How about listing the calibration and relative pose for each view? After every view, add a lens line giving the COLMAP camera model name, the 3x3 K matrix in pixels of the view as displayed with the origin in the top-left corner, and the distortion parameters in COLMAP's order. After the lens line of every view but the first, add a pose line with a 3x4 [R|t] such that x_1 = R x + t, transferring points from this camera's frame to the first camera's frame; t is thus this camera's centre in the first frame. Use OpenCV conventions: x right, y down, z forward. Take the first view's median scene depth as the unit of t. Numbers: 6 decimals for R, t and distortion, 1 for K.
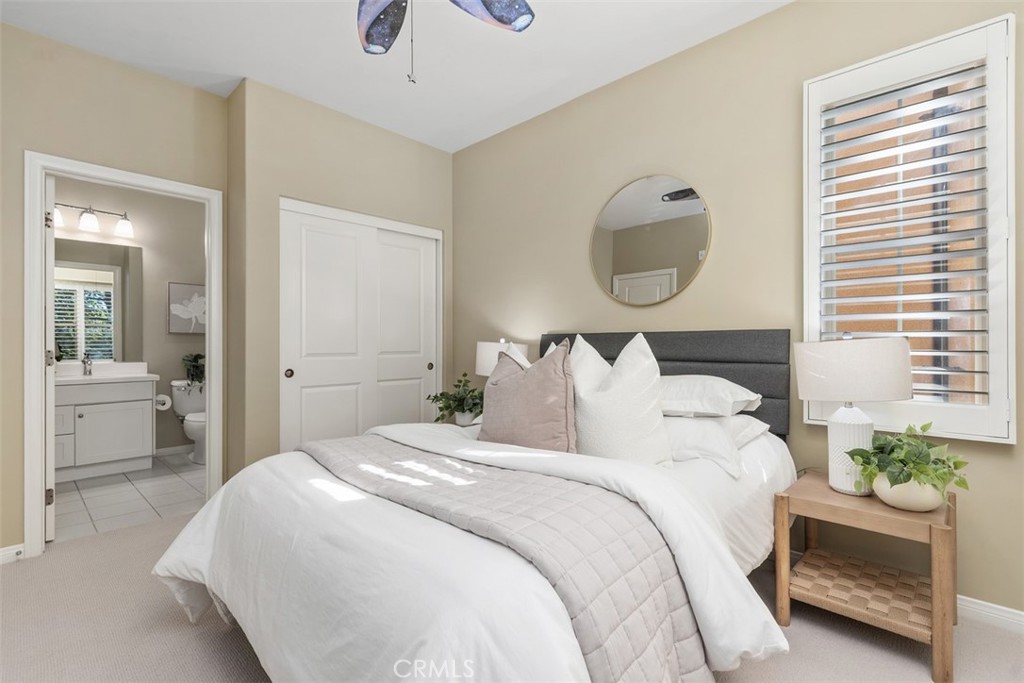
lens RADIAL K [[472.4, 0, 512.0], [0, 472.4, 341.5], [0, 0, 1]] dist [-0.000577, -0.000236]
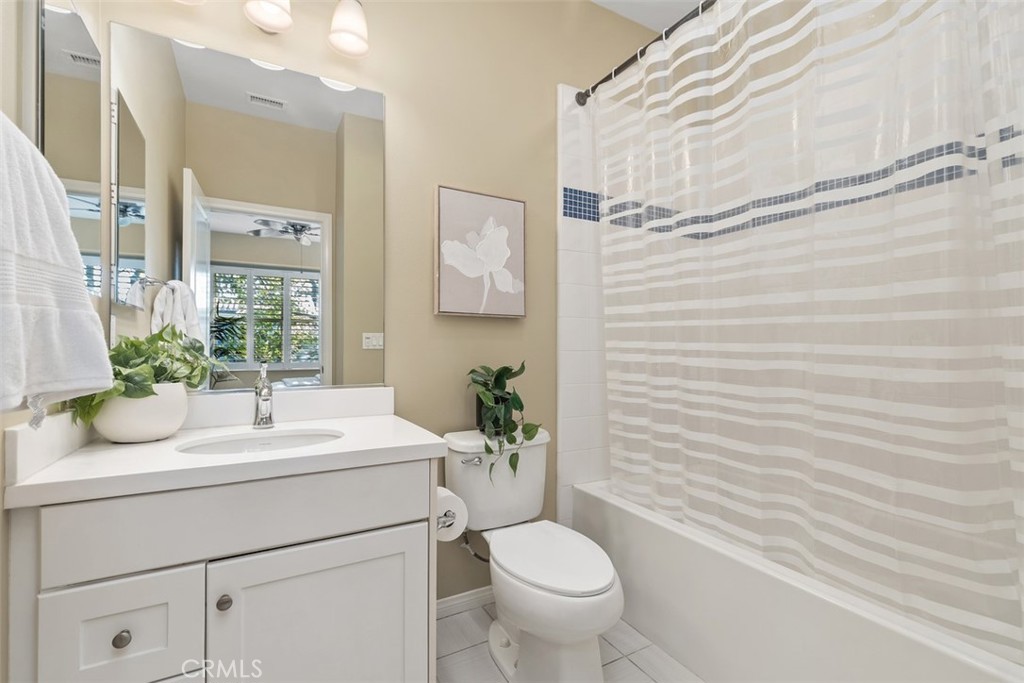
lens RADIAL K [[460.9, 0, 507.9], [0, 460.9, 344.2], [0, 0, 1]] dist [0.001479, 0.000017]
pose [[0.951417, -0.003315, -0.307888, -0.552741], [0.002341, 0.999991, -0.003534, 0.009112], [0.307896, 0.002642, 0.951416, 0.651152]]
